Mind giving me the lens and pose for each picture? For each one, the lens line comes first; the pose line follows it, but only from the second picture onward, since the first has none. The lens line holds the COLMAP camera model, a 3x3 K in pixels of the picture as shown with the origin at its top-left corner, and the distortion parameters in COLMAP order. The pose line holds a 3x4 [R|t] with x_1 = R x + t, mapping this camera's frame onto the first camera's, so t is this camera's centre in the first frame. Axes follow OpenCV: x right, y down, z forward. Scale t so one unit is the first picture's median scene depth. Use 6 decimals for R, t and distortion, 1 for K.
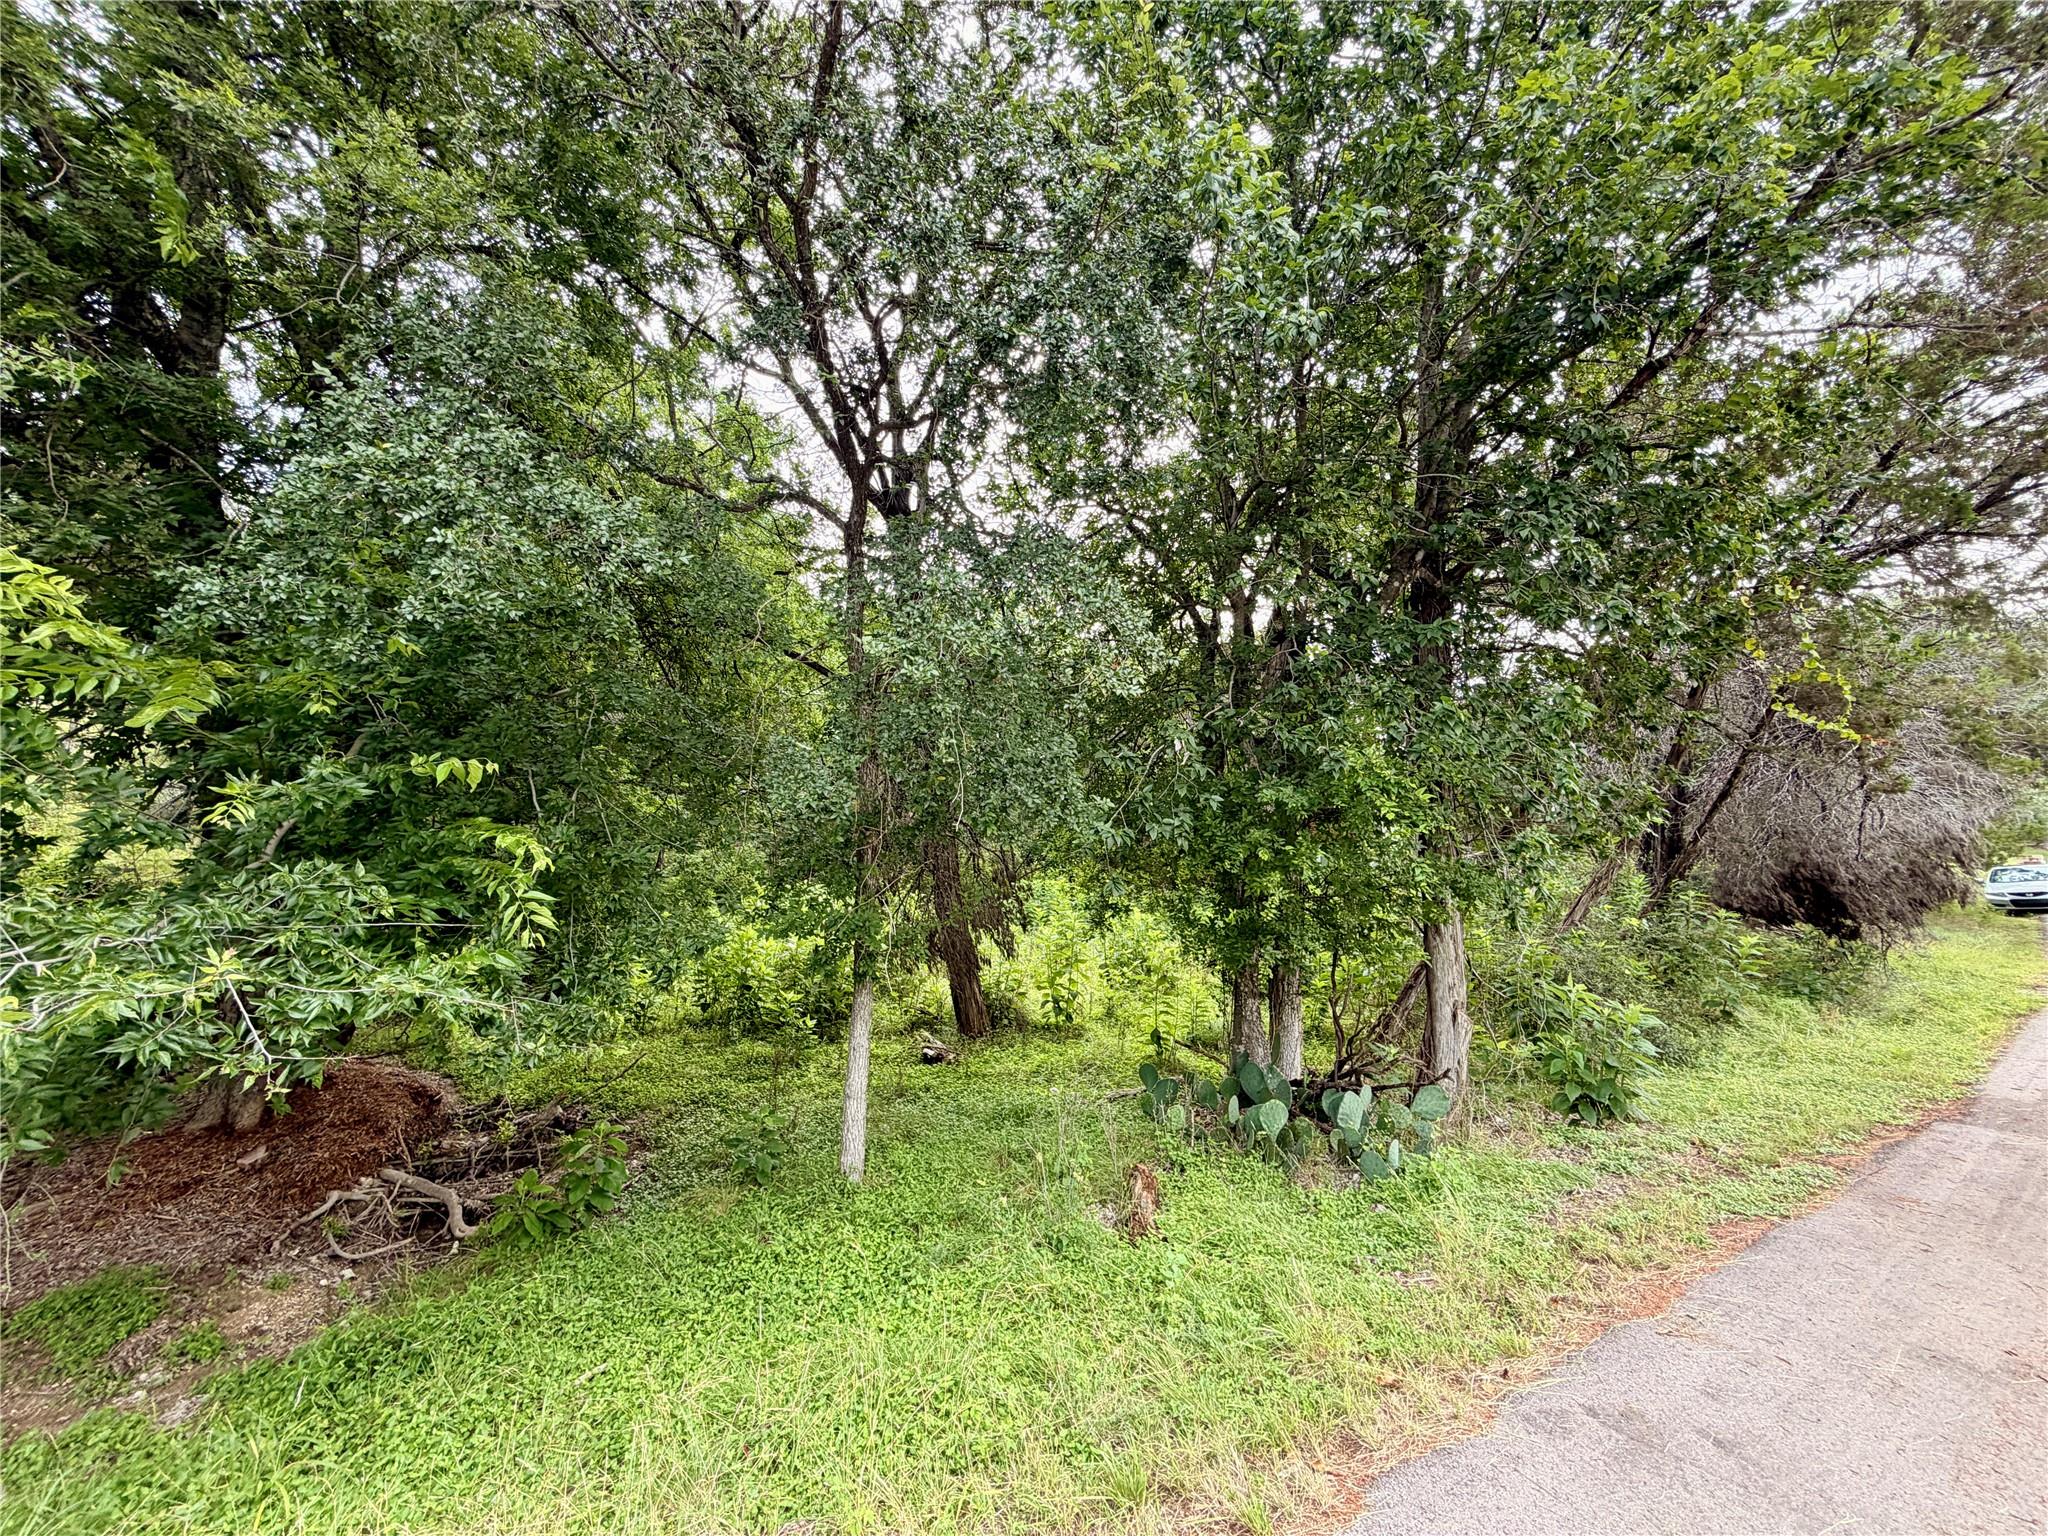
lens RADIAL K [[808.9, 0, 1017.3], [0, 808.9, 762.3], [0, 0, 1]] dist [-0.001734, -0.000026]
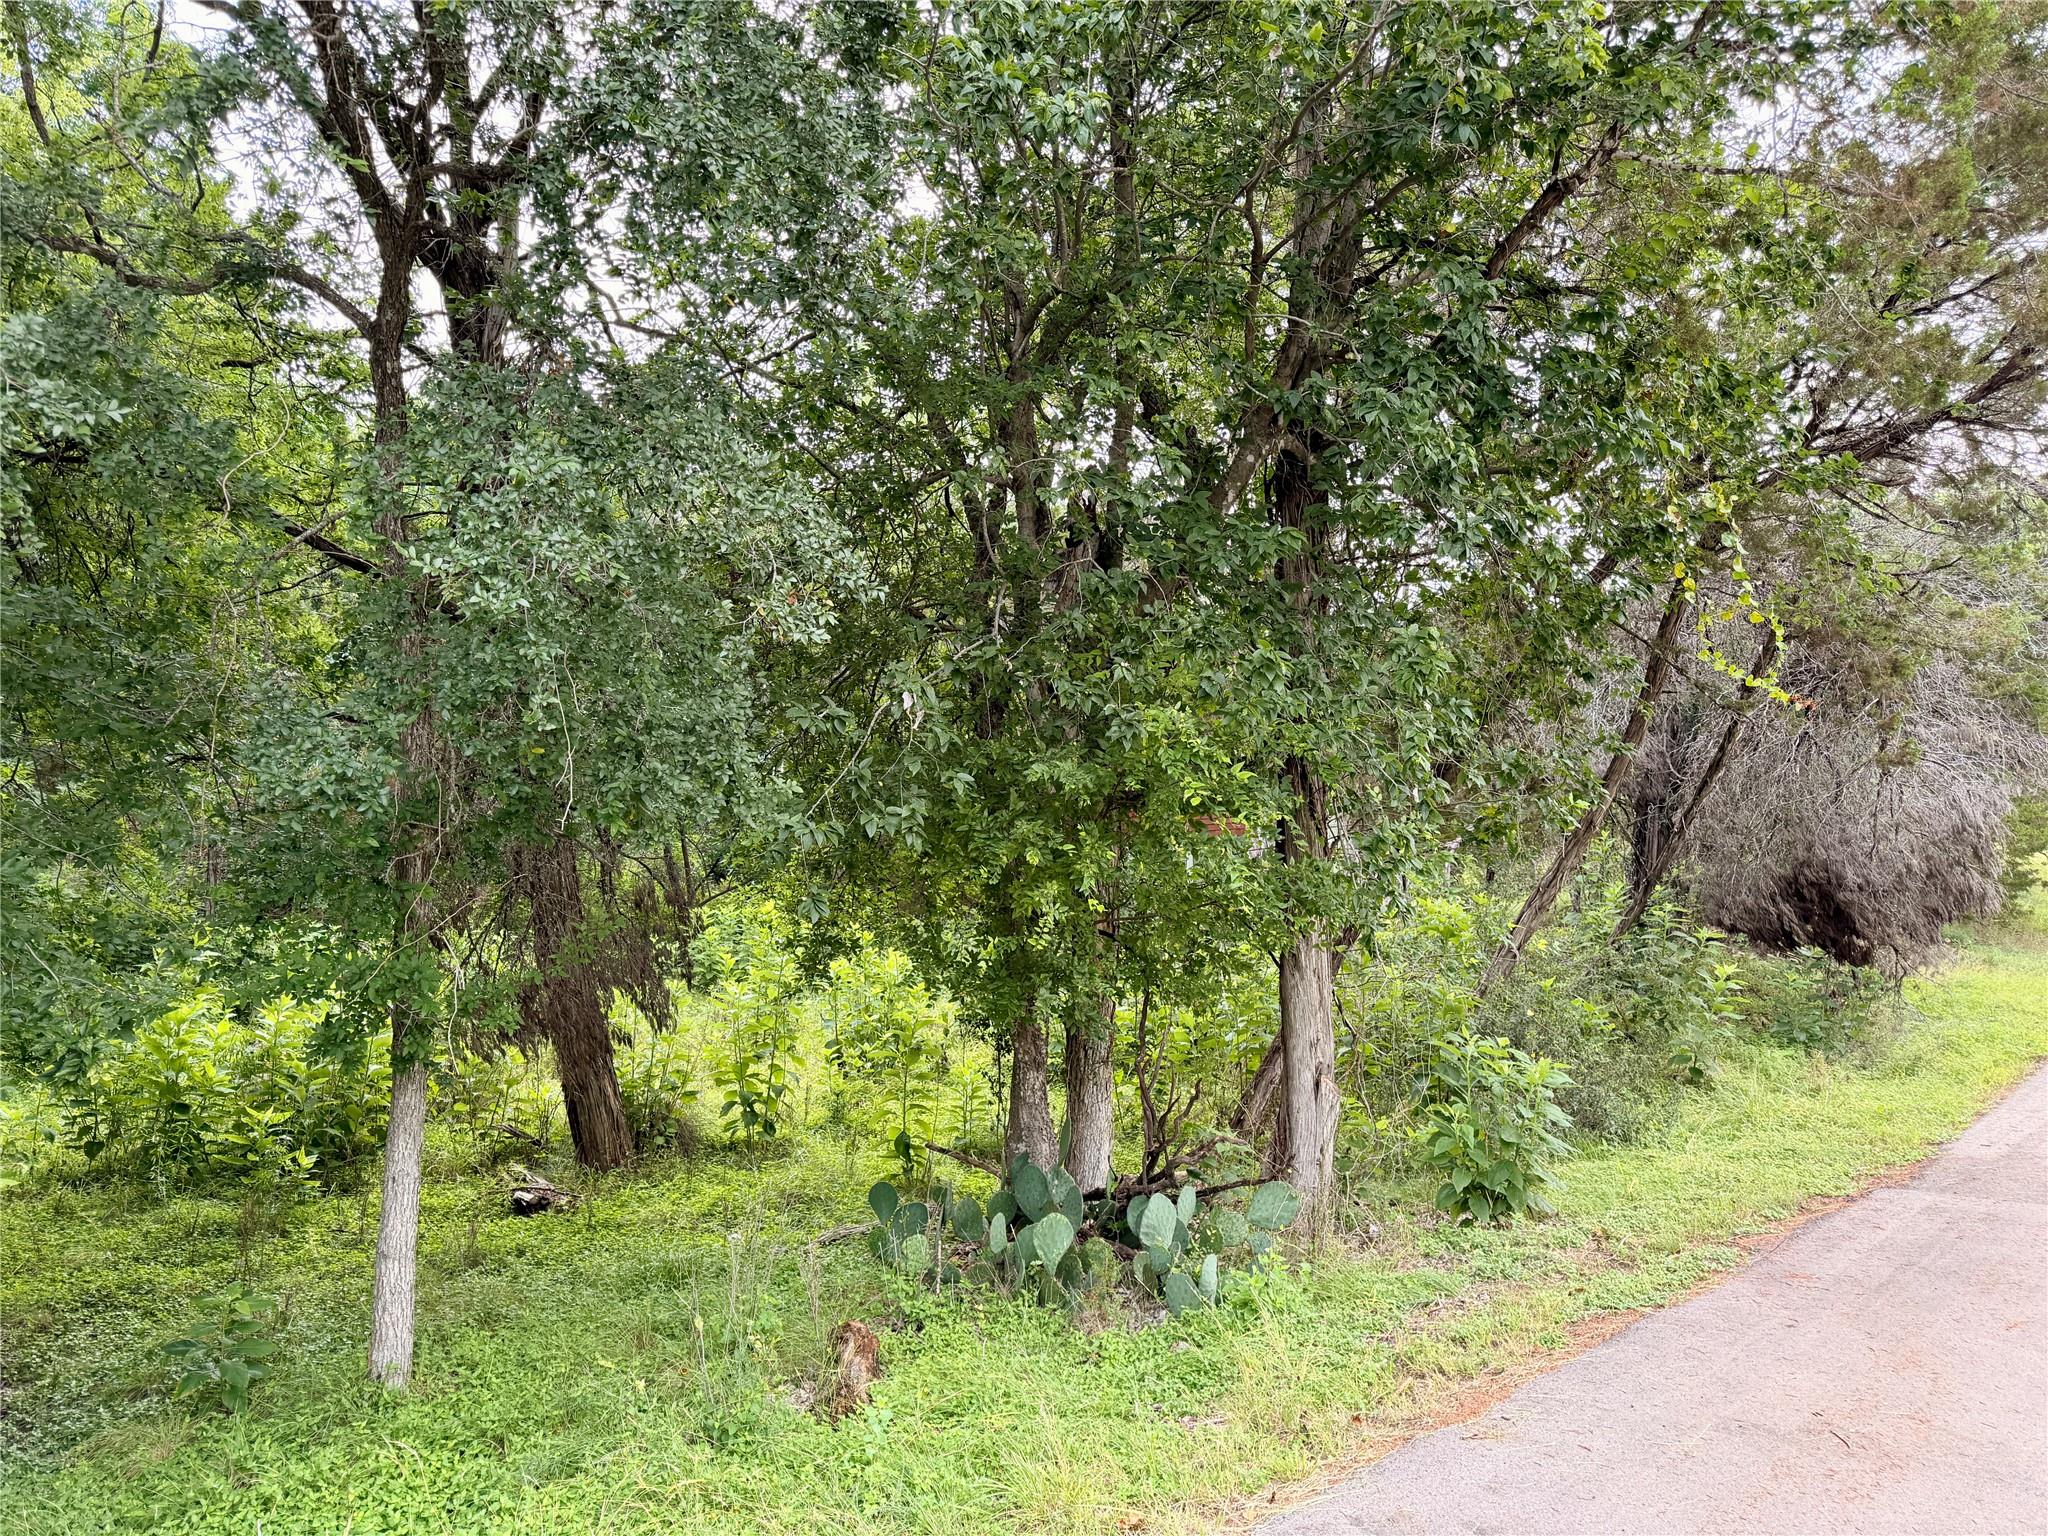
lens RADIAL K [[1440.4, 0, 1035.8], [0, 1440.4, 767.7], [0, 0, 1]] dist [0.042051, -0.050931]
pose [[0.974202, 0.002009, 0.225670, 0.022821], [-0.013059, 0.998787, 0.047482, -0.017191], [-0.225301, -0.049204, 0.973046, -0.155891]]
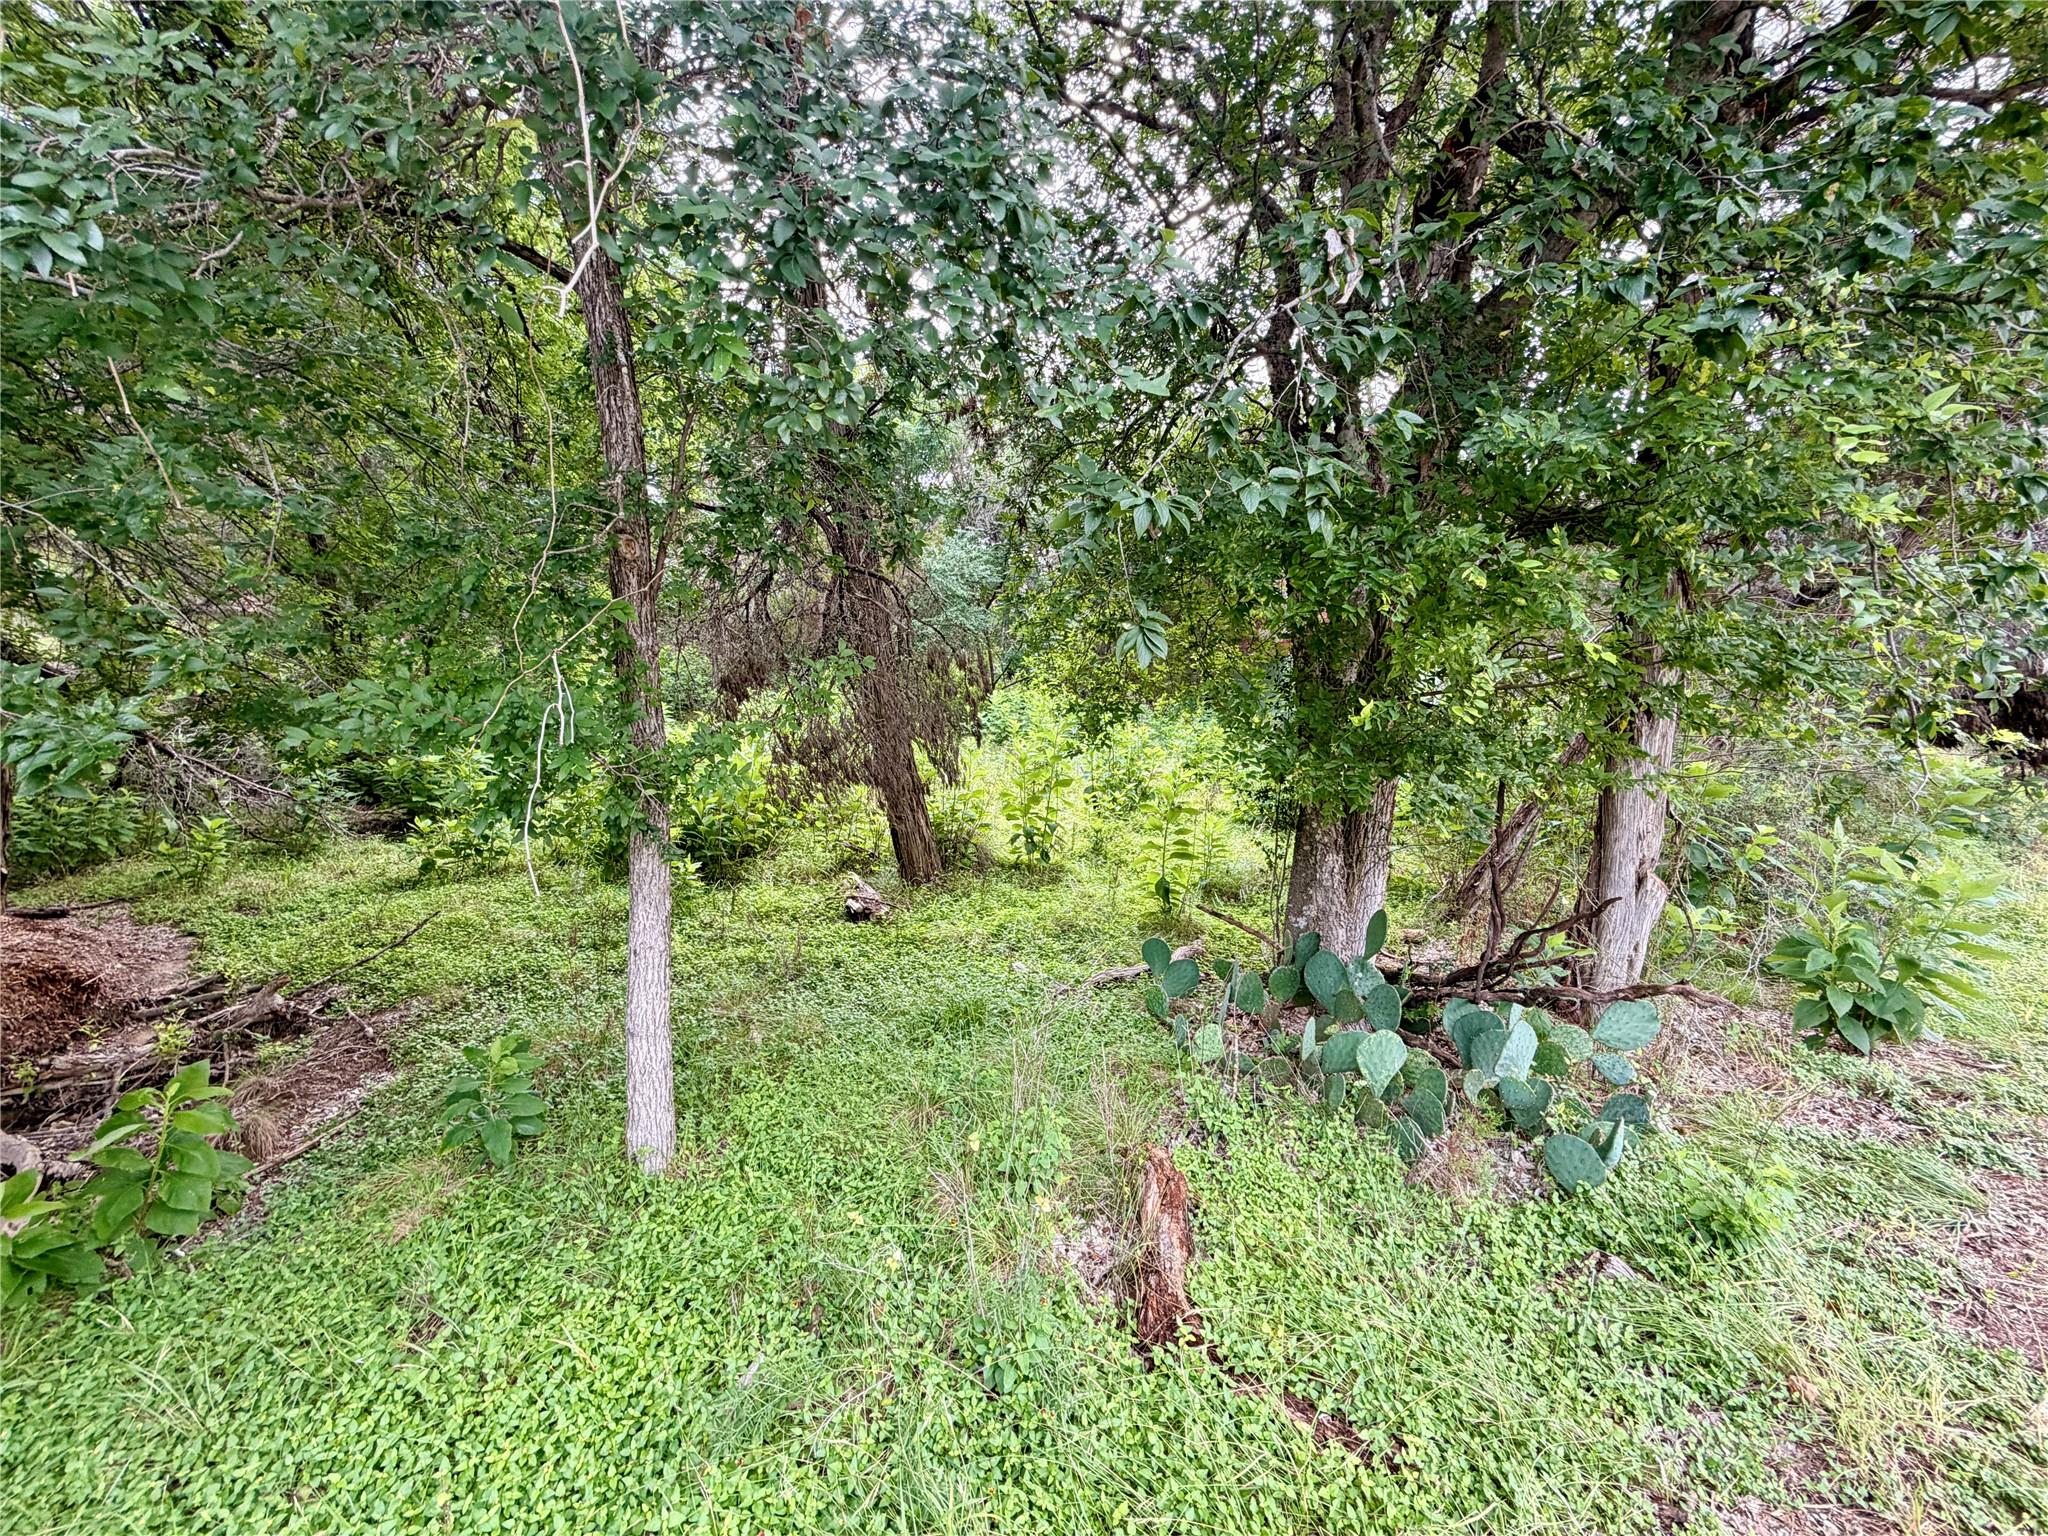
lens RADIAL K [[808.9, 0, 1032.9], [0, 808.9, 767.0], [0, 0, 1]] dist [-0.001734, -0.000026]
pose [[0.999240, 0.008374, 0.038076, 0.036752], [-0.016794, 0.973859, 0.226534, 0.094710], [-0.035184, -0.227001, 0.973259, 0.437627]]
